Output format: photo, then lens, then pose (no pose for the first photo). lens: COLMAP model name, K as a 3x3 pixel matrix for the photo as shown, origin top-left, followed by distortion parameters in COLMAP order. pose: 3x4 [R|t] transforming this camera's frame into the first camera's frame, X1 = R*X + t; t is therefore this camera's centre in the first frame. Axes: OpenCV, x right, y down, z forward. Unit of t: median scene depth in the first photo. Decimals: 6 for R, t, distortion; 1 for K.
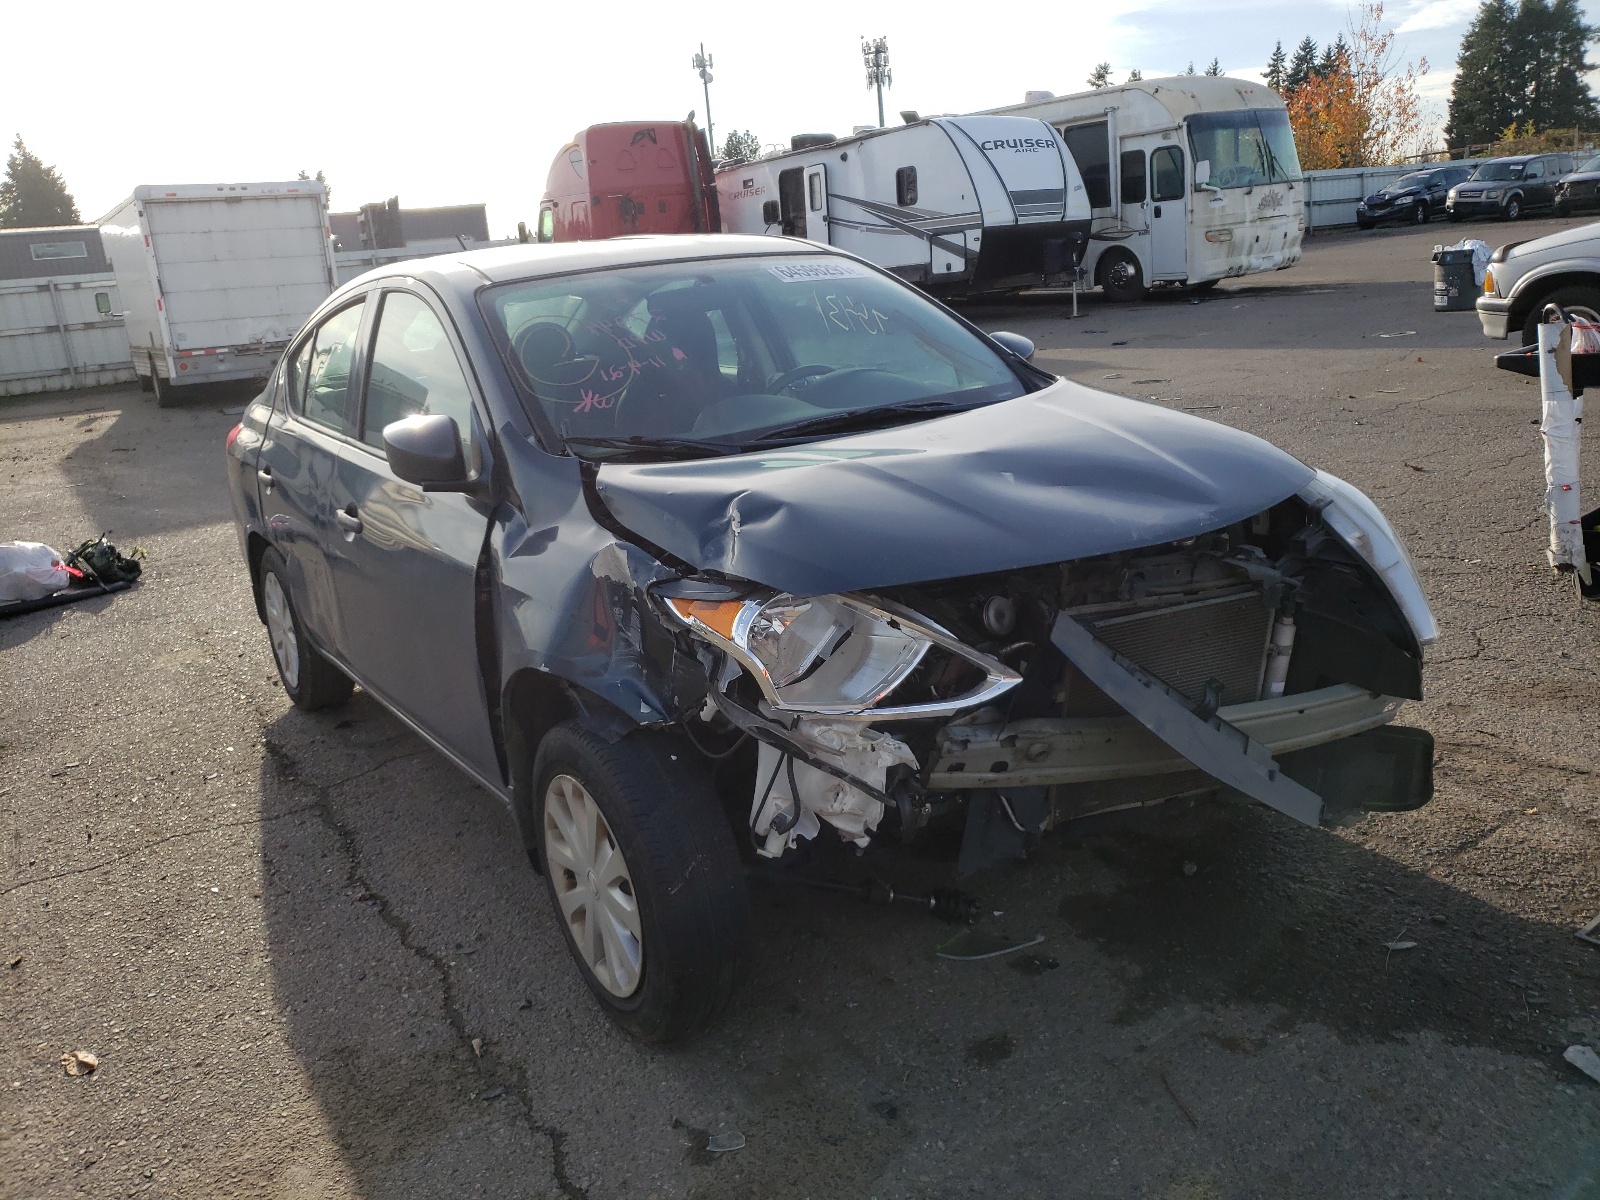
lens RADIAL K [[1224.5, 0, 800.0], [0, 1224.5, 555.0], [0, 0, 1]] dist [0.020369, 0.000993]
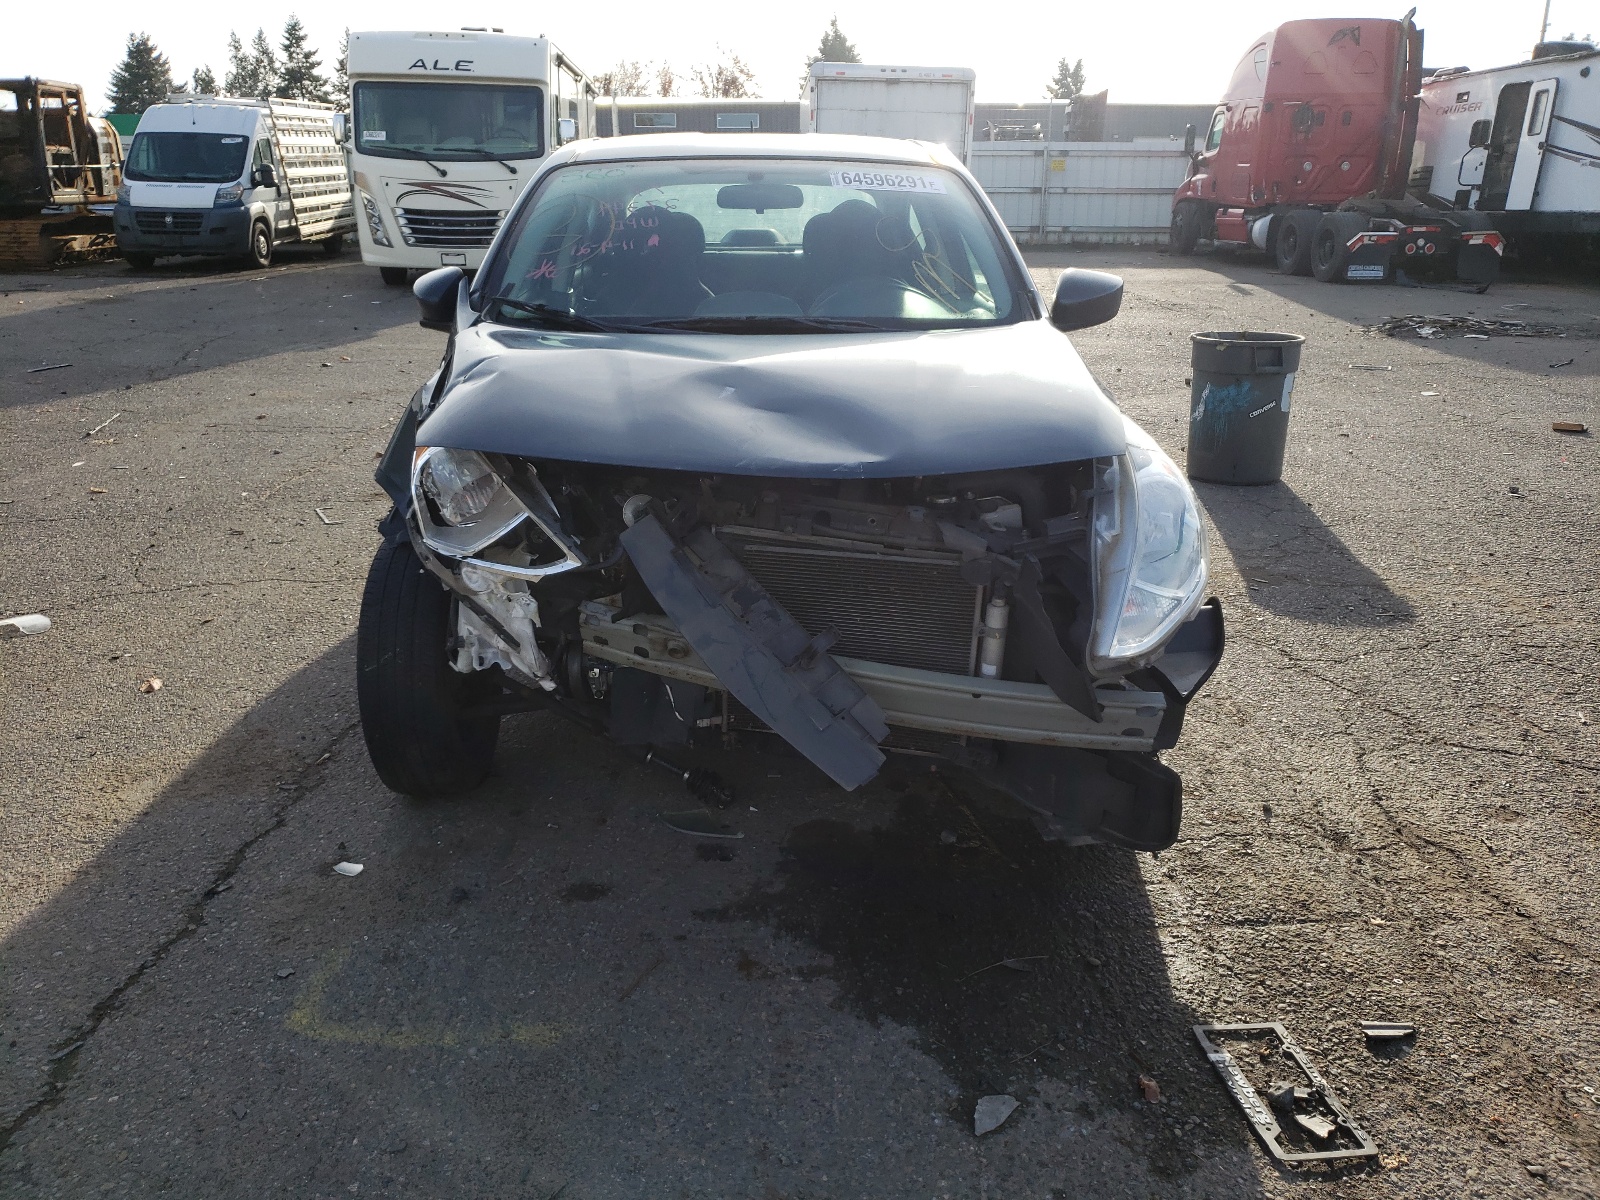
lens RADIAL K [[1216.7, 0, 800.0], [0, 1216.7, 600.0], [0, 0, 1]] dist [0.009874, 0.004527]
pose [[0.858979, 0.253288, -0.444972, 0.055791], [-0.202659, 0.966285, 0.158816, -0.005310], [0.470196, -0.046242, 0.881350, 0.009110]]
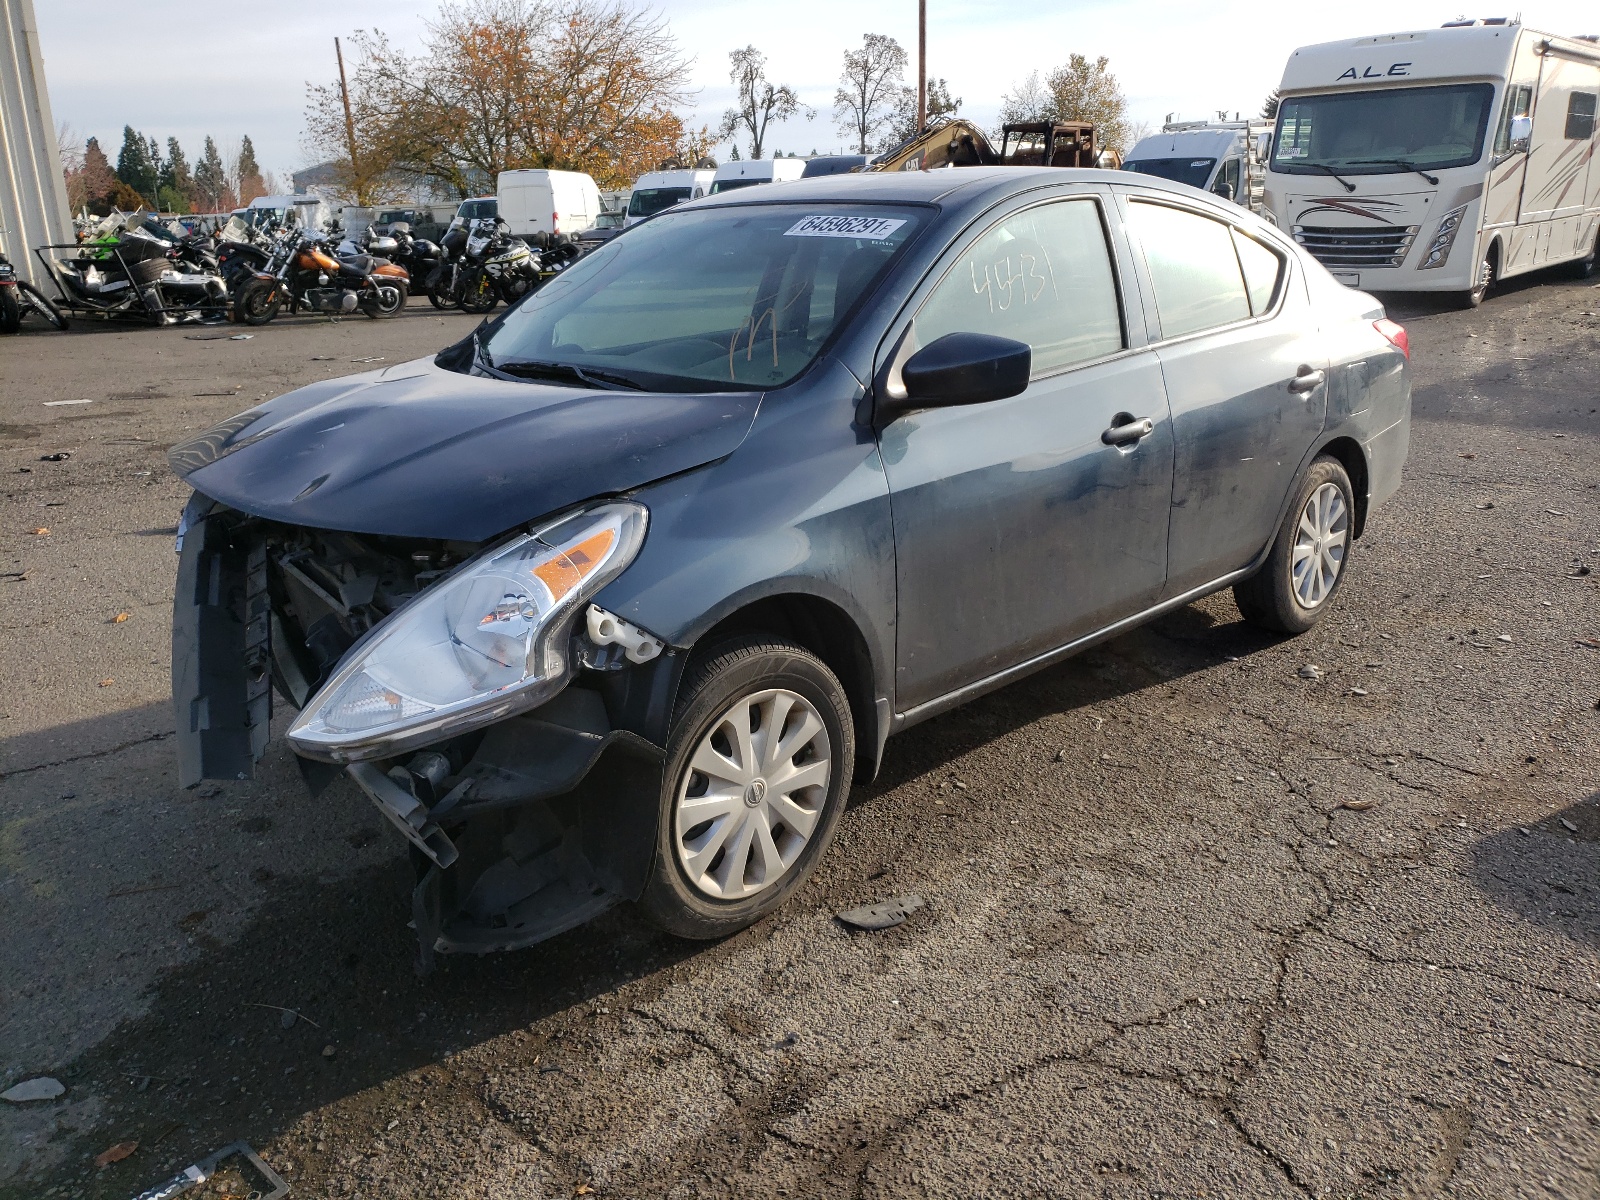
lens RADIAL K [[1216.7, 0, 800.0], [0, 1216.7, 600.0], [0, 0, 1]] dist [0.009874, 0.004527]
pose [[0.220977, 0.375283, -0.900184, 0.104808], [-0.223955, 0.917863, 0.327677, -0.030000], [0.949217, 0.129191, 0.286873, 0.085520]]
